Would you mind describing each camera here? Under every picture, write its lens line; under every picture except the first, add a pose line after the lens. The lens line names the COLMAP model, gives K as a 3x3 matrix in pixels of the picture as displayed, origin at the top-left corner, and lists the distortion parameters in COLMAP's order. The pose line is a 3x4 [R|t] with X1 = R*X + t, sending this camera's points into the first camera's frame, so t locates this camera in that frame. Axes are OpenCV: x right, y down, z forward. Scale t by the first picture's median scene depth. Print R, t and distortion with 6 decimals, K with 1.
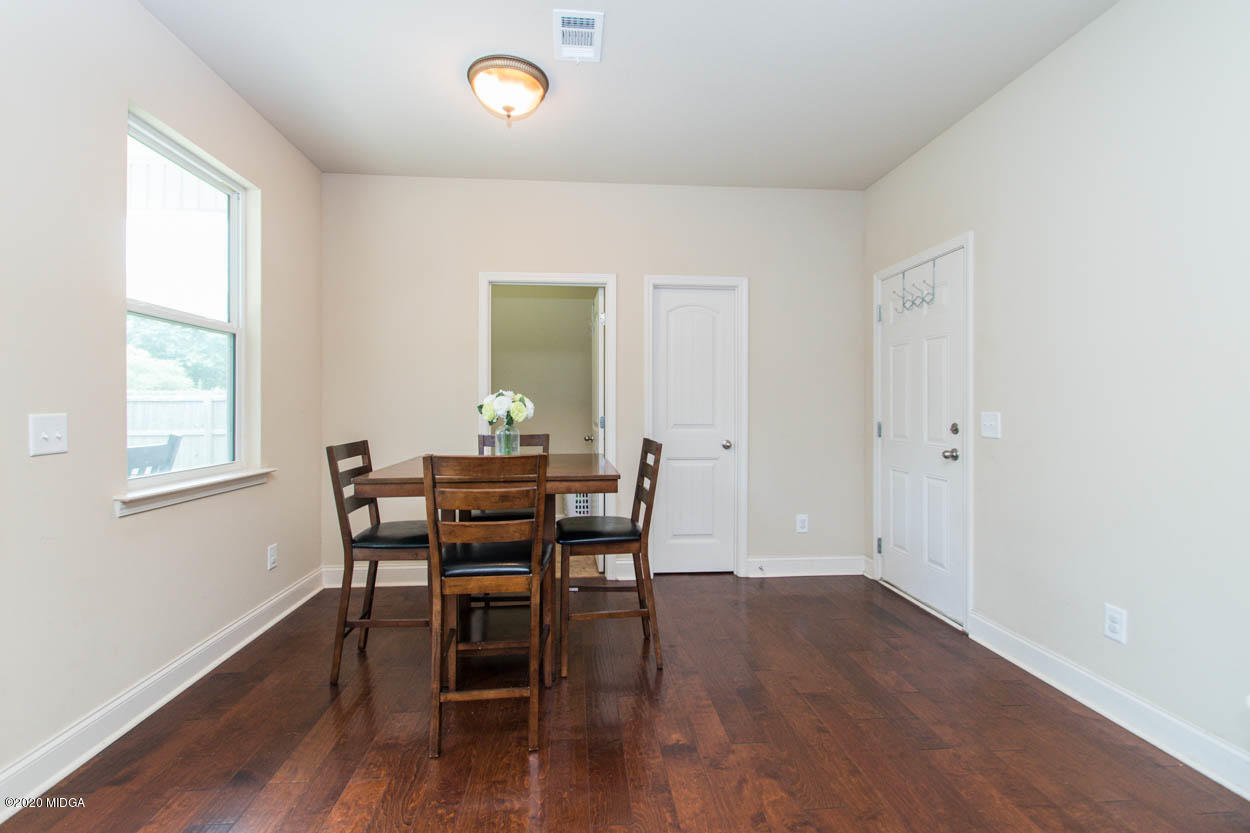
lens RADIAL K [[549.6, 0, 634.6], [0, 549.6, 411.2], [0, 0, 1]] dist [0.005008, -0.002969]
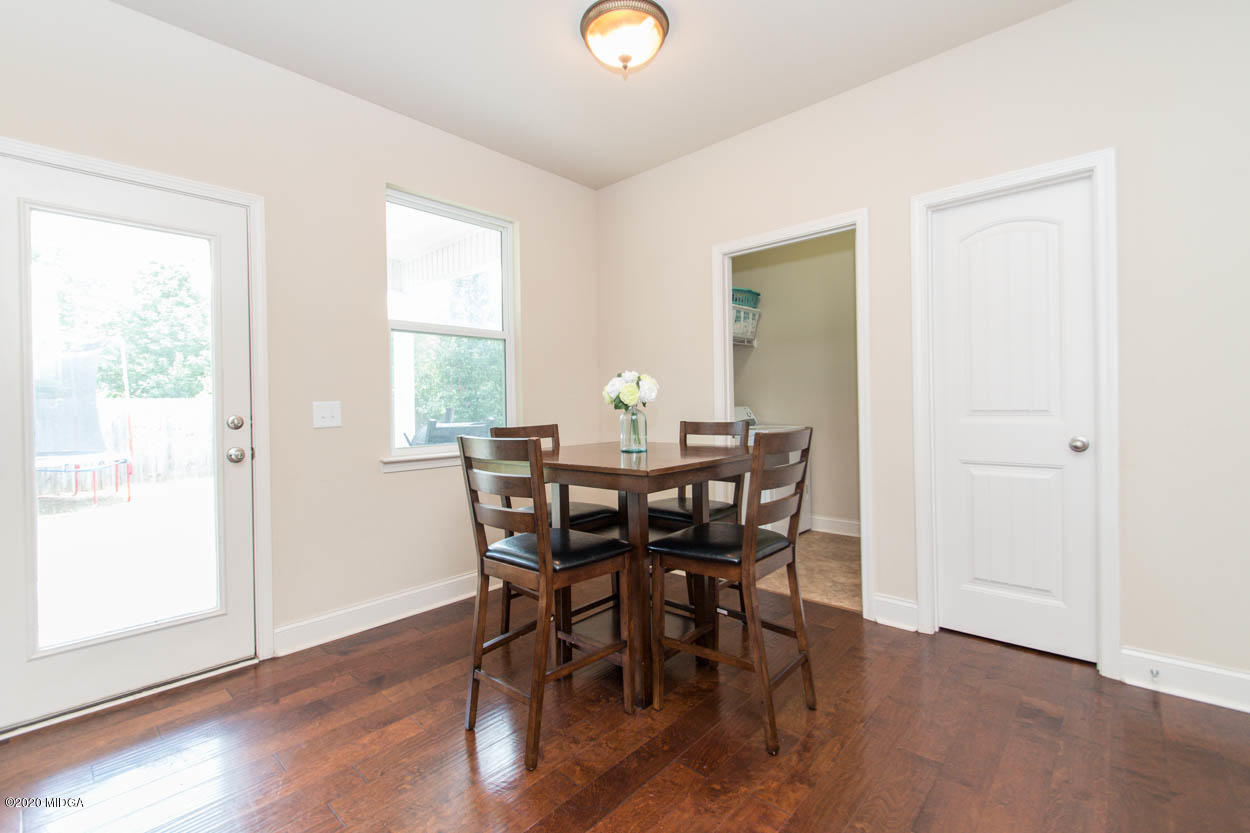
lens RADIAL K [[549.6, 0, 622.0], [0, 549.6, 409.9], [0, 0, 1]] dist [0.005008, -0.002969]
pose [[0.675205, -0.007144, -0.737596, 0.387535], [0.014276, 0.999892, 0.003383, 0.021213], [0.737492, -0.012814, 0.675234, 0.342921]]
